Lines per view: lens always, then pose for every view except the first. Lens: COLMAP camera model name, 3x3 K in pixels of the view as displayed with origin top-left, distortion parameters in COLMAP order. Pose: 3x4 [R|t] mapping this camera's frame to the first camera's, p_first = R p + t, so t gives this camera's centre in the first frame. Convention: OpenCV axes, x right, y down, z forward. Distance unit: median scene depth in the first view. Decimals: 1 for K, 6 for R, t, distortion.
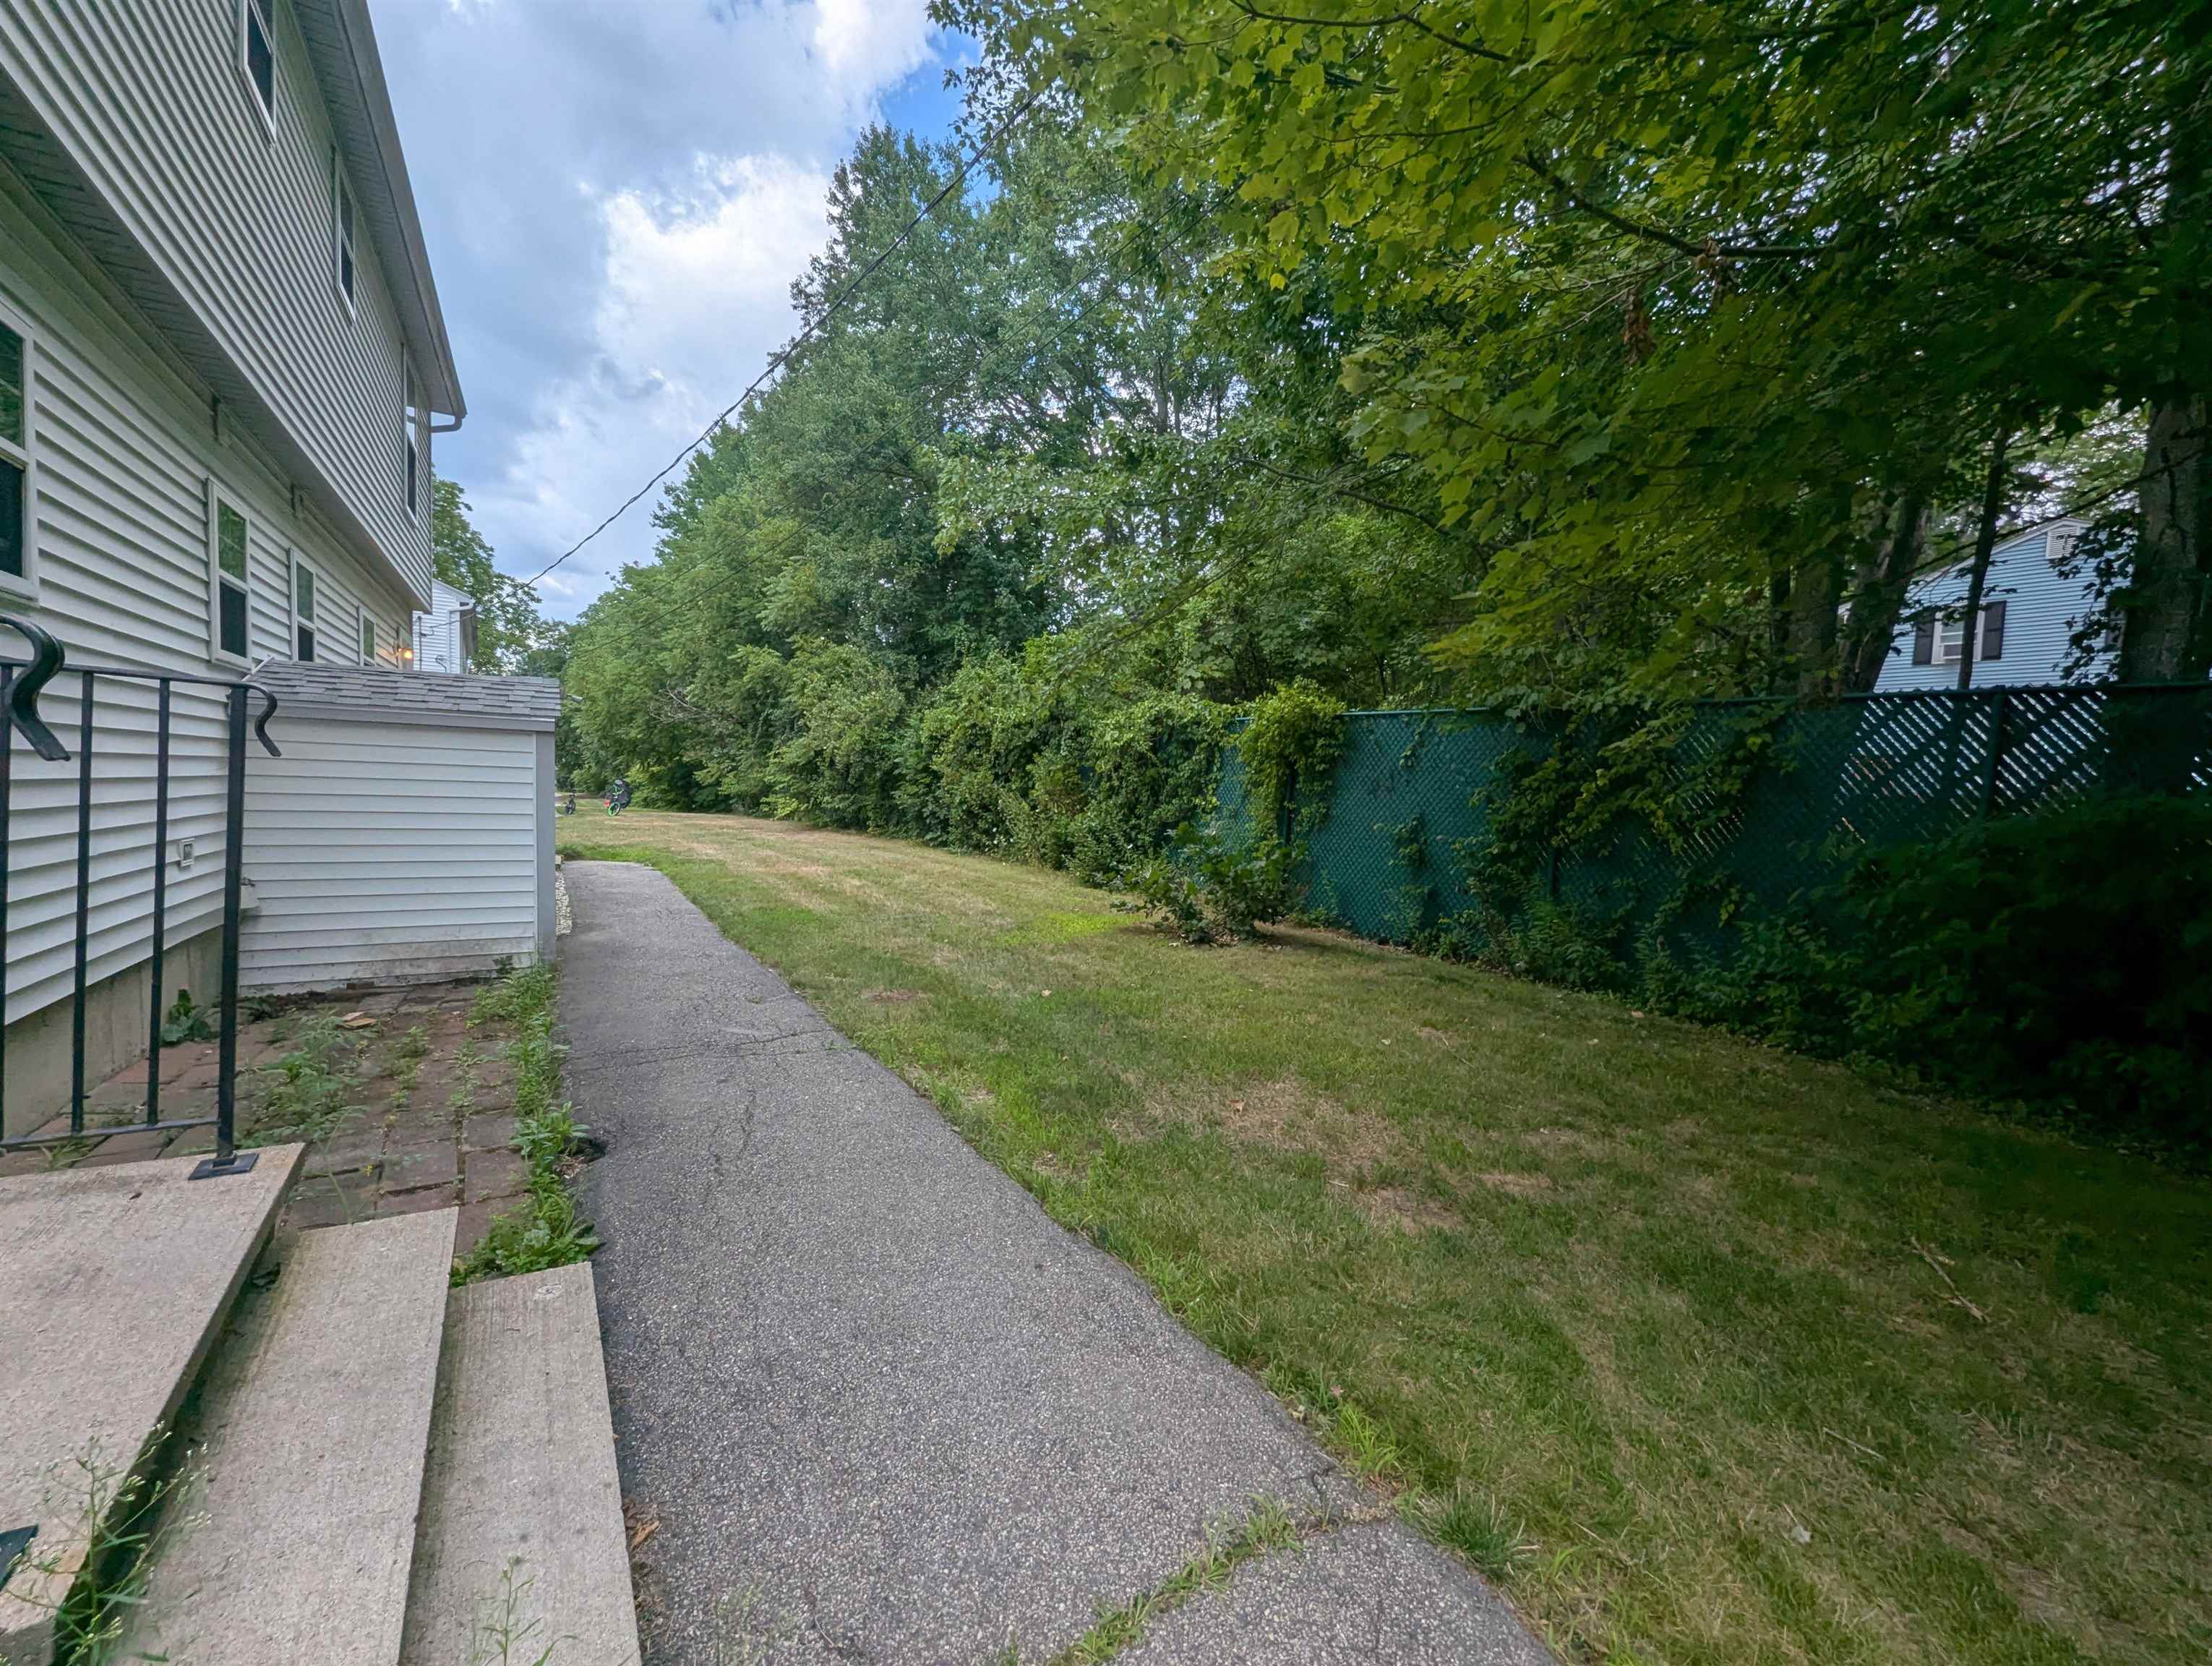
lens RADIAL K [[862.4, 0, 1102.5], [0, 862.4, 842.9], [0, 0, 1]] dist [-0.000710, -0.002305]
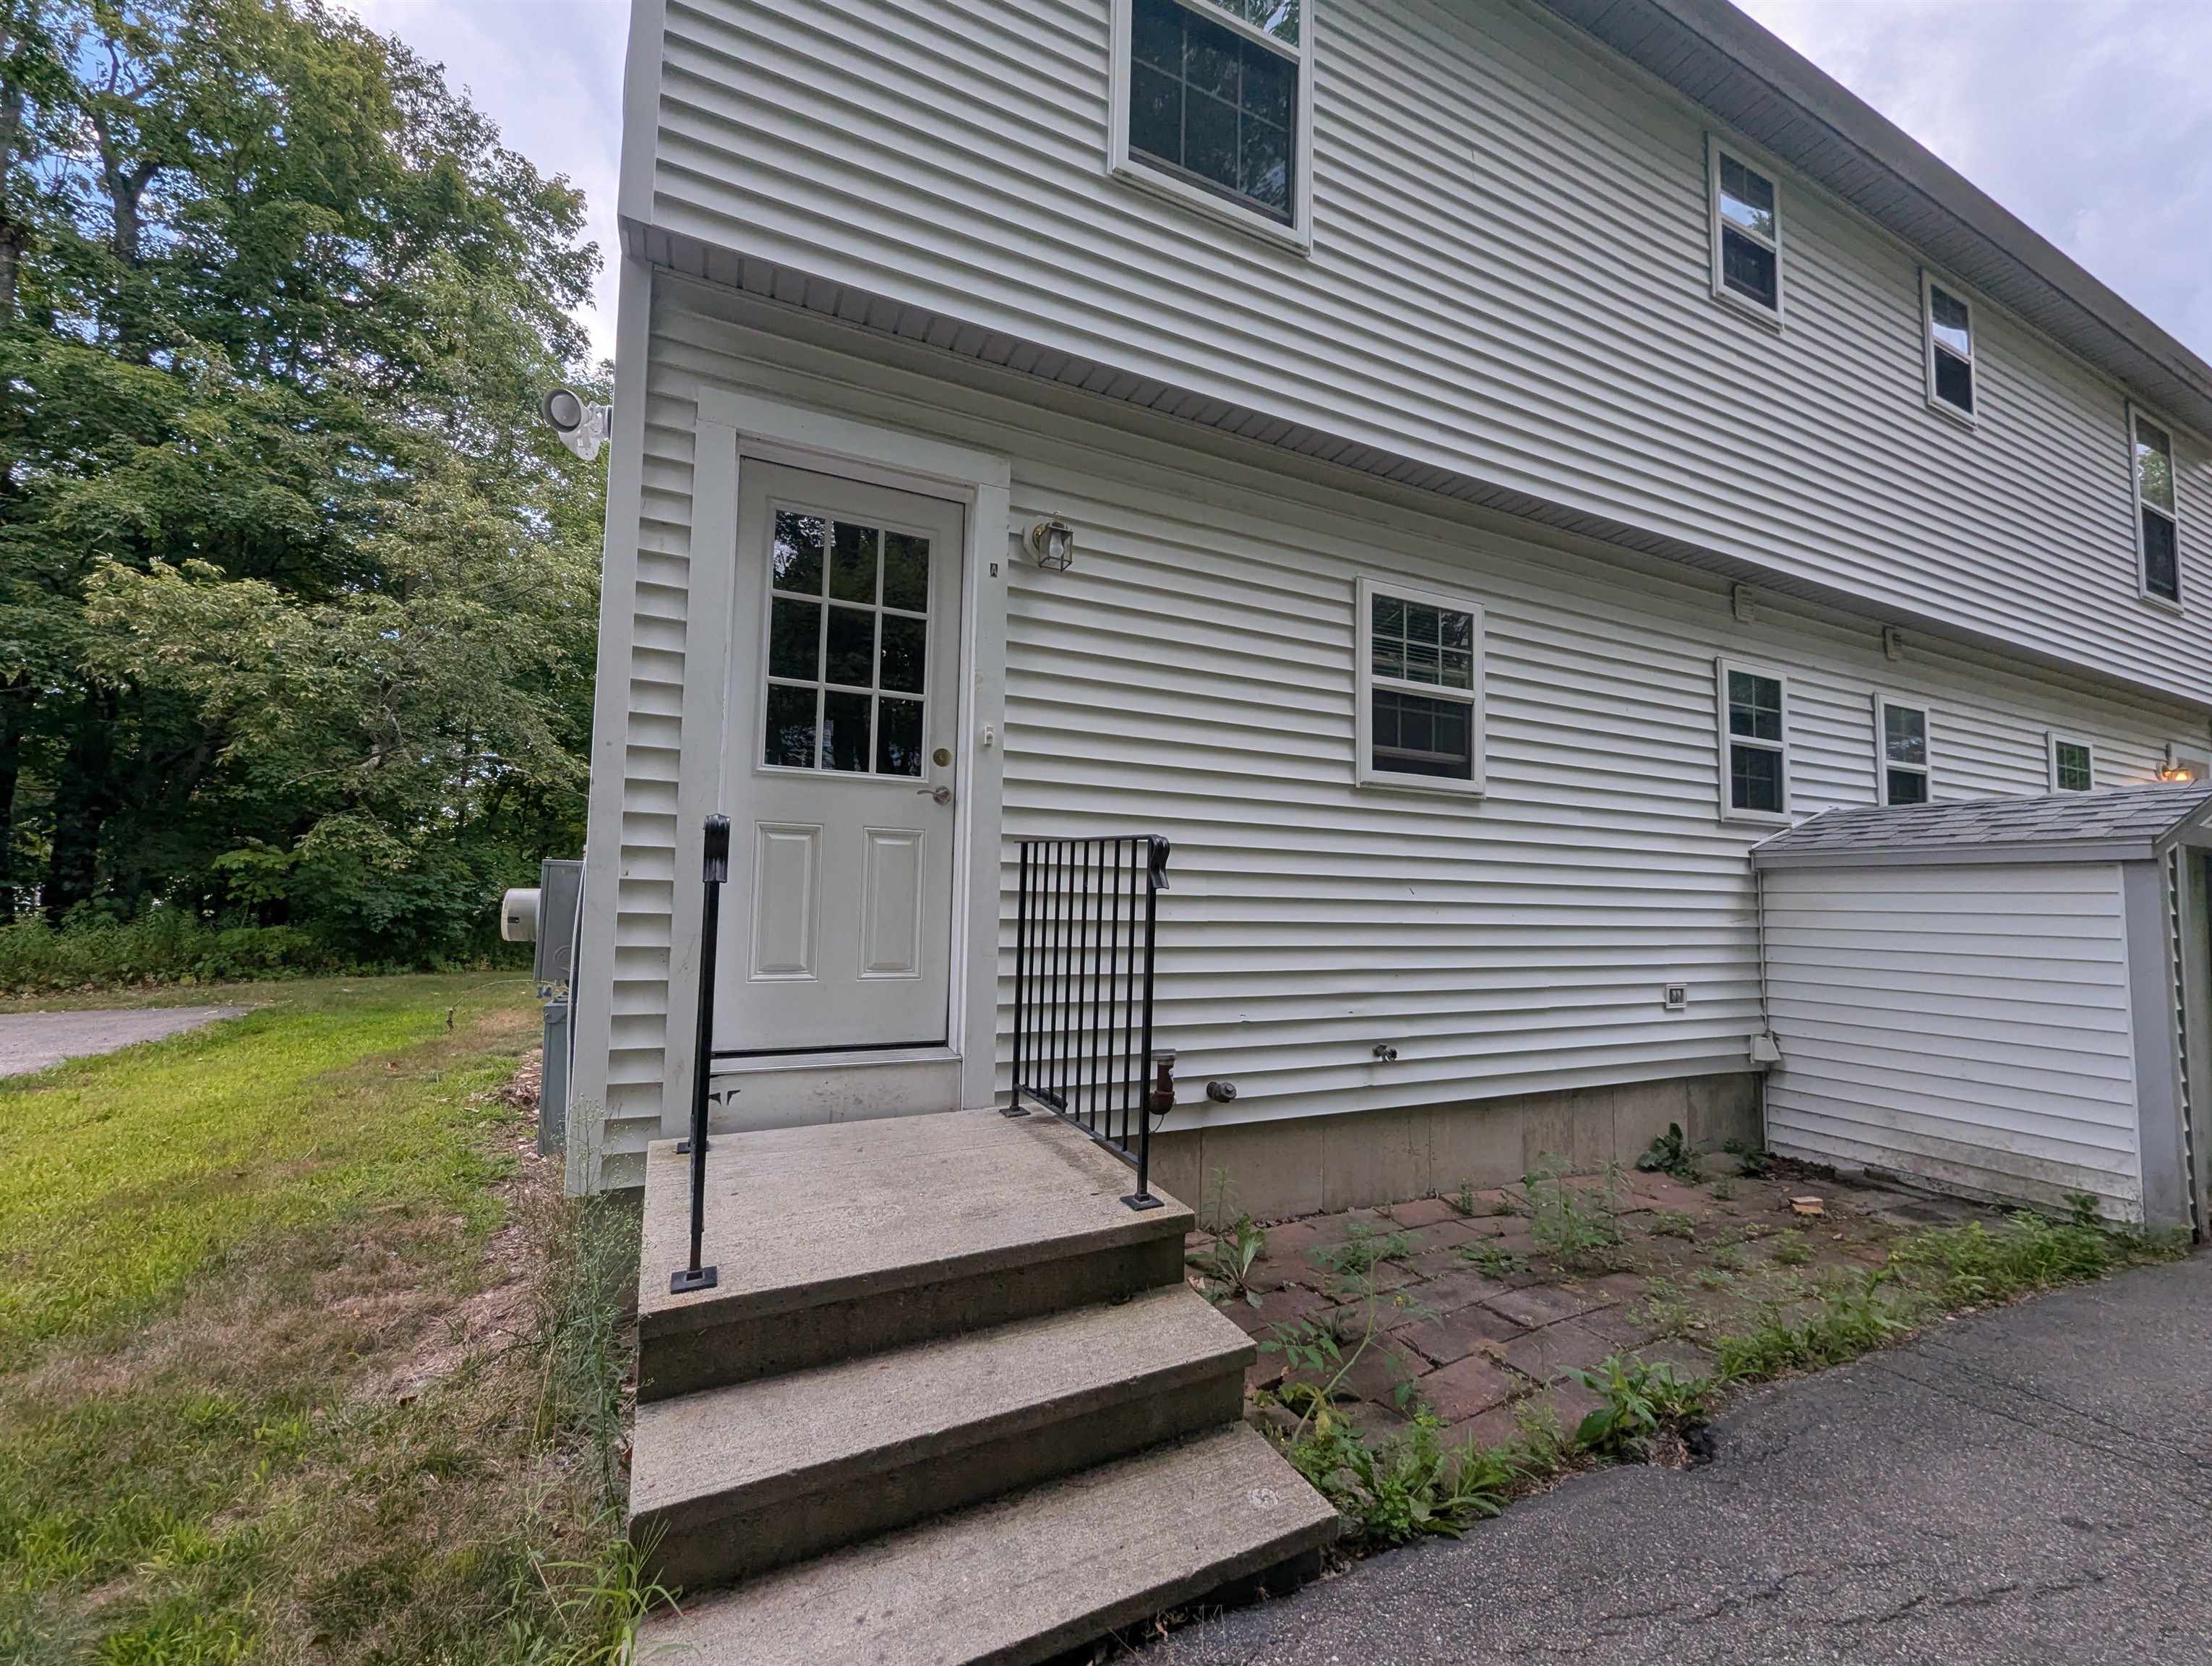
lens RADIAL K [[862.4, 0, 1102.5], [0, 862.4, 842.9], [0, 0, 1]] dist [-0.000710, -0.002305]
pose [[-0.122471, -0.106258, -0.986768, 0.112528], [-0.088803, 0.991437, -0.095739, -0.011053], [0.988491, 0.075902, -0.130858, 0.351091]]
